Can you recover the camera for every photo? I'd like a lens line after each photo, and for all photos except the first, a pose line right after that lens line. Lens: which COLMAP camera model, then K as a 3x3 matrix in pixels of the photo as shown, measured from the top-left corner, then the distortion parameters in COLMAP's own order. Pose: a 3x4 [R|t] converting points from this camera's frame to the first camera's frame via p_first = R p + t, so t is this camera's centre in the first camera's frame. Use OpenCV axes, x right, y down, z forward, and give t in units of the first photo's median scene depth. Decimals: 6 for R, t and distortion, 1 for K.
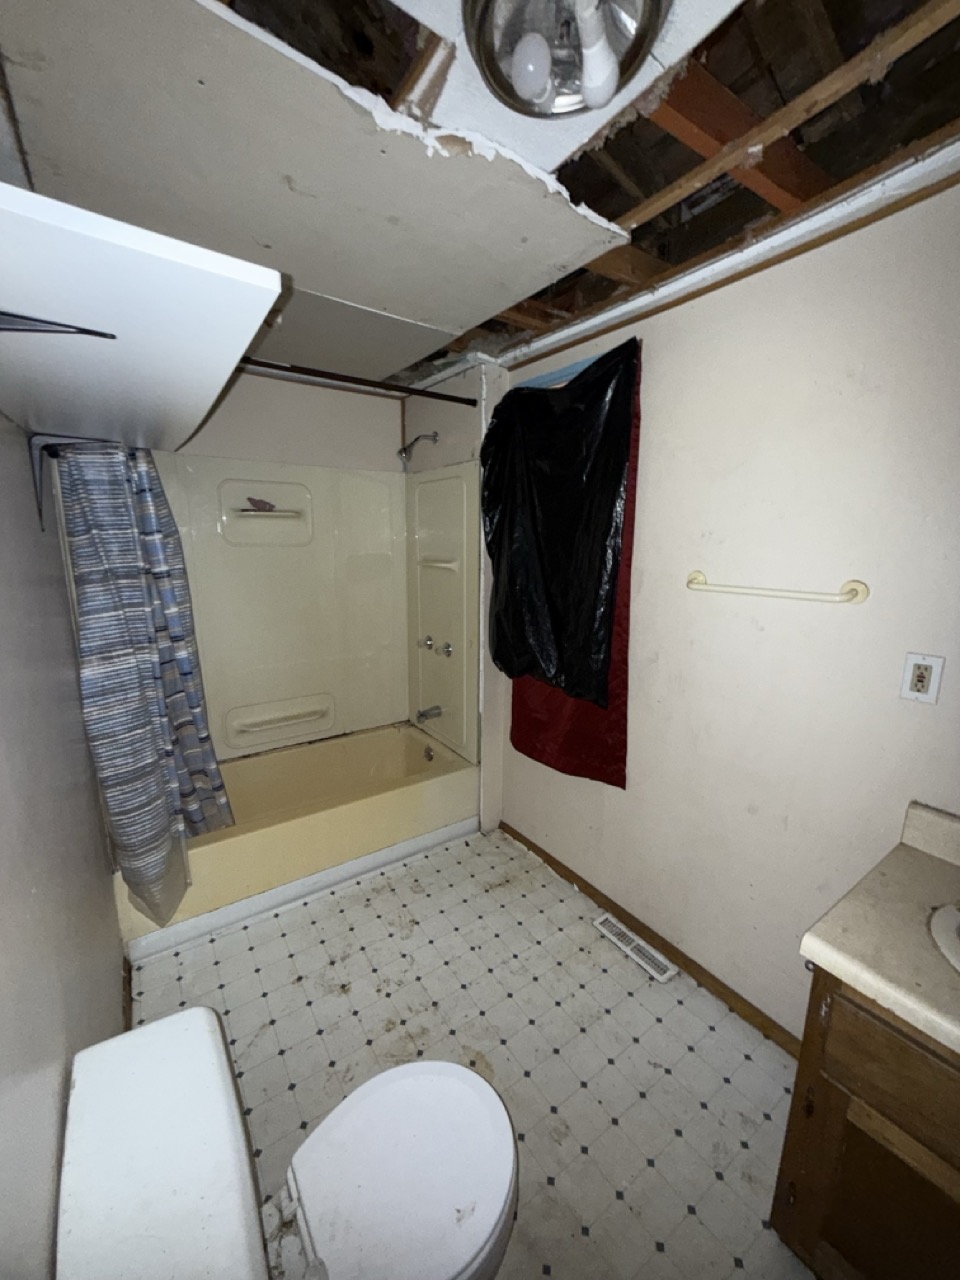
lens RADIAL K [[507.8, 0, 481.6], [0, 507.8, 640.2], [0, 0, 1]] dist [-0.001253, 0.000621]
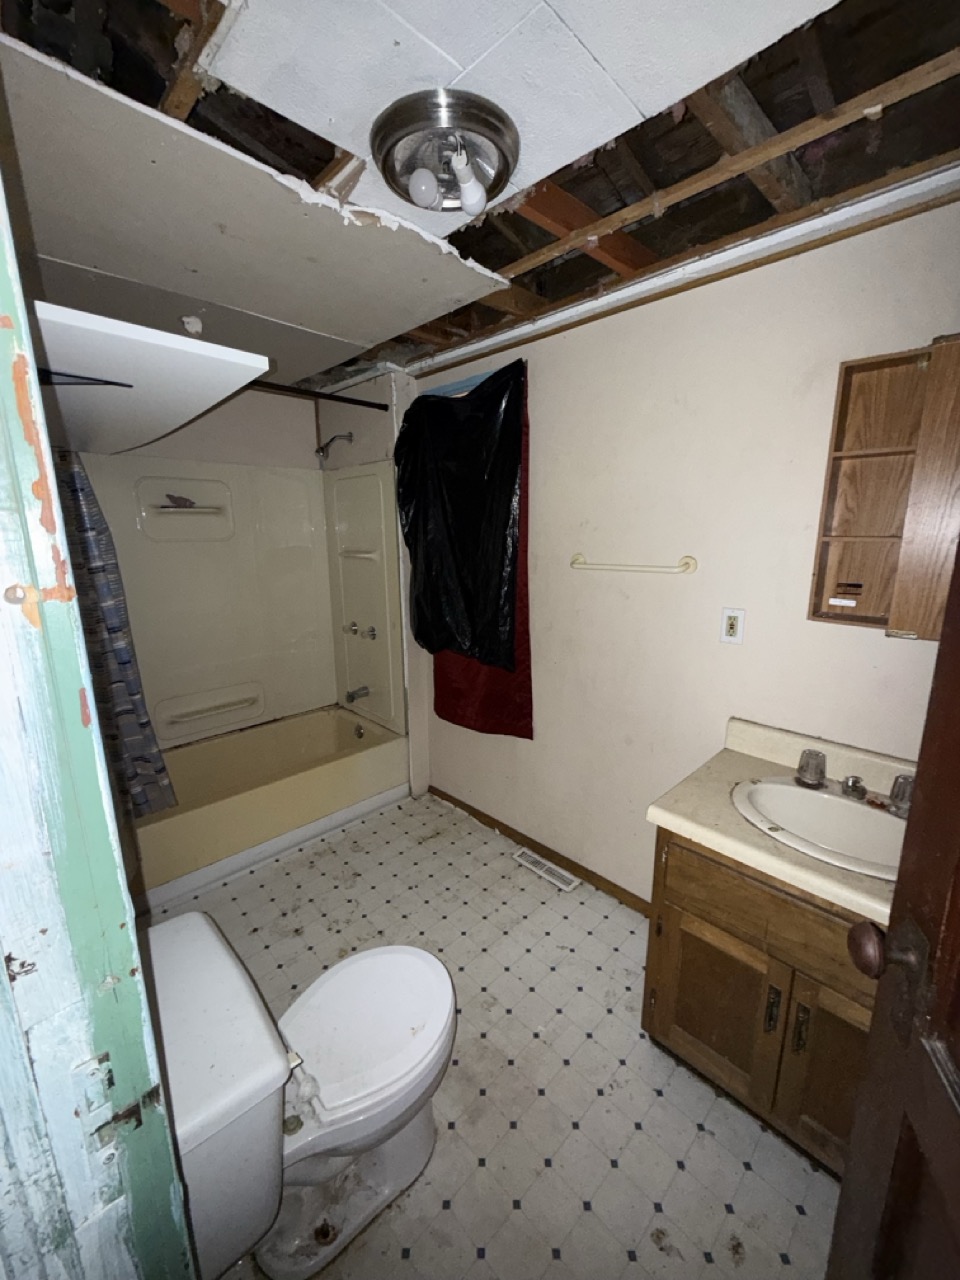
lens RADIAL K [[507.8, 0, 482.2], [0, 507.8, 638.1], [0, 0, 1]] dist [-0.001253, 0.000621]
pose [[0.985984, -0.051128, 0.158811, -0.011538], [0.049440, 0.998671, 0.014563, 0.036099], [-0.159345, -0.006507, 0.987202, -0.165360]]
